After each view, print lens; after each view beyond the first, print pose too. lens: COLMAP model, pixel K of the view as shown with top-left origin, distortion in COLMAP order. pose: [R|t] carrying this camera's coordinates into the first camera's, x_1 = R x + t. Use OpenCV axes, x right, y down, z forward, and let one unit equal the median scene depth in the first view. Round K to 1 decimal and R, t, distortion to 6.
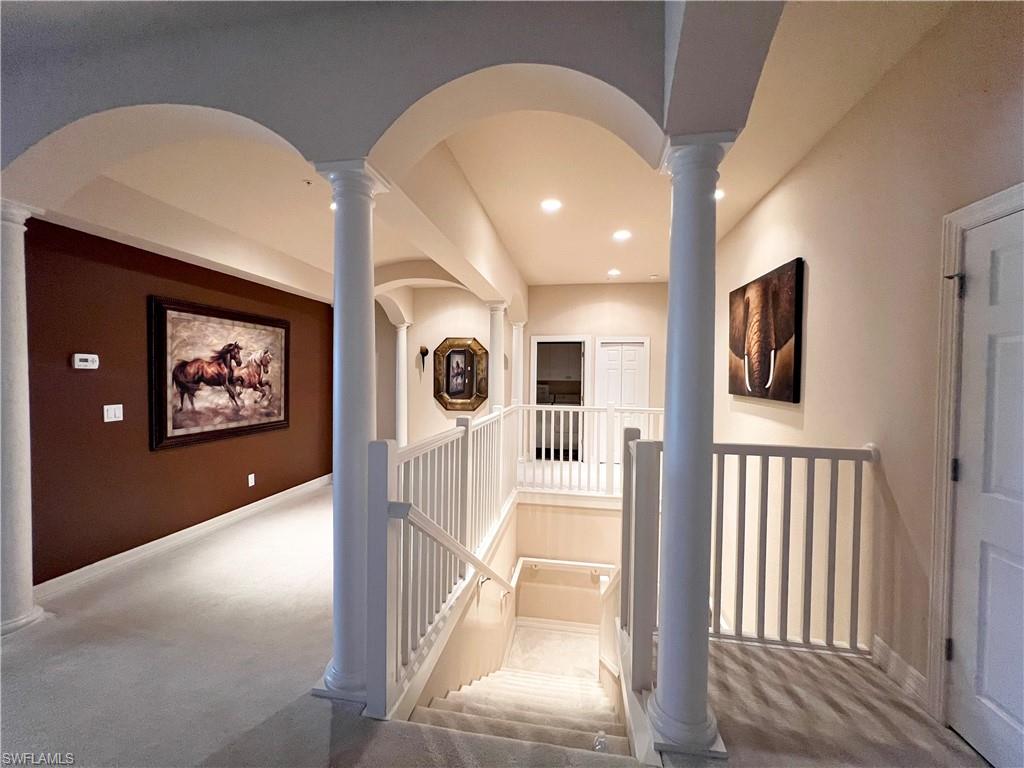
lens RADIAL K [[412.4, 0, 511.4], [0, 412.4, 382.8], [0, 0, 1]] dist [0.001817, 0.000270]
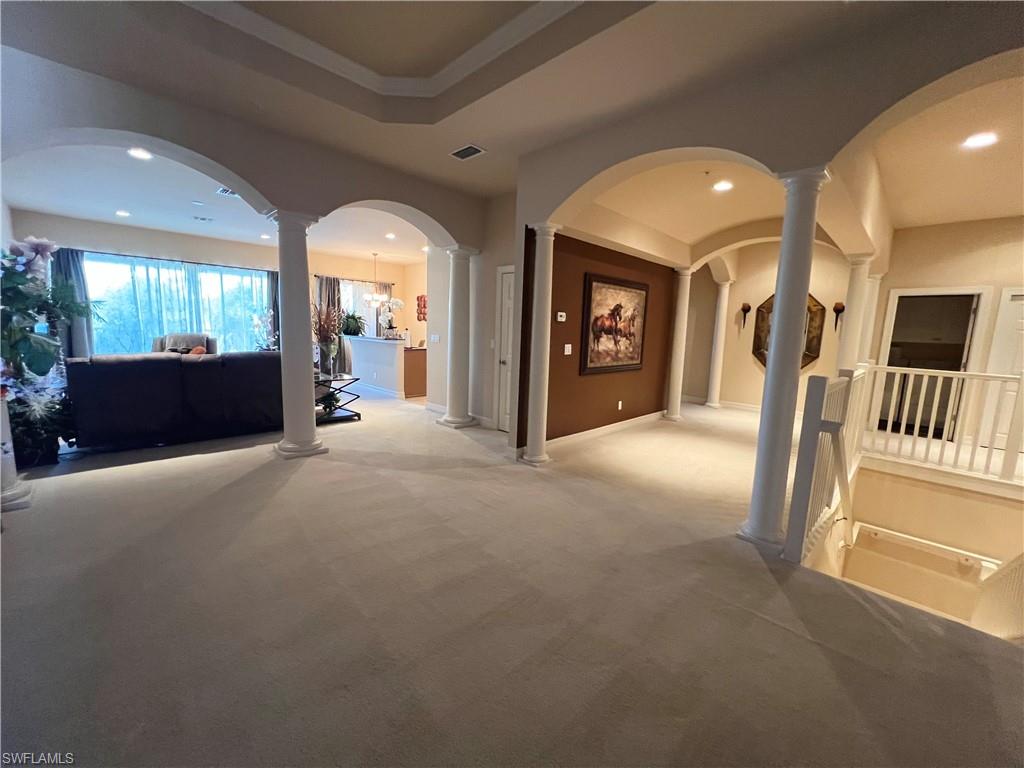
lens RADIAL K [[412.4, 0, 512.1], [0, 412.4, 384.5], [0, 0, 1]] dist [0.001817, 0.000270]
pose [[0.817351, 0.100135, -0.567372, -0.159067], [-0.037803, 0.991979, 0.120616, 0.017078], [0.574899, -0.077138, 0.814580, -0.317733]]
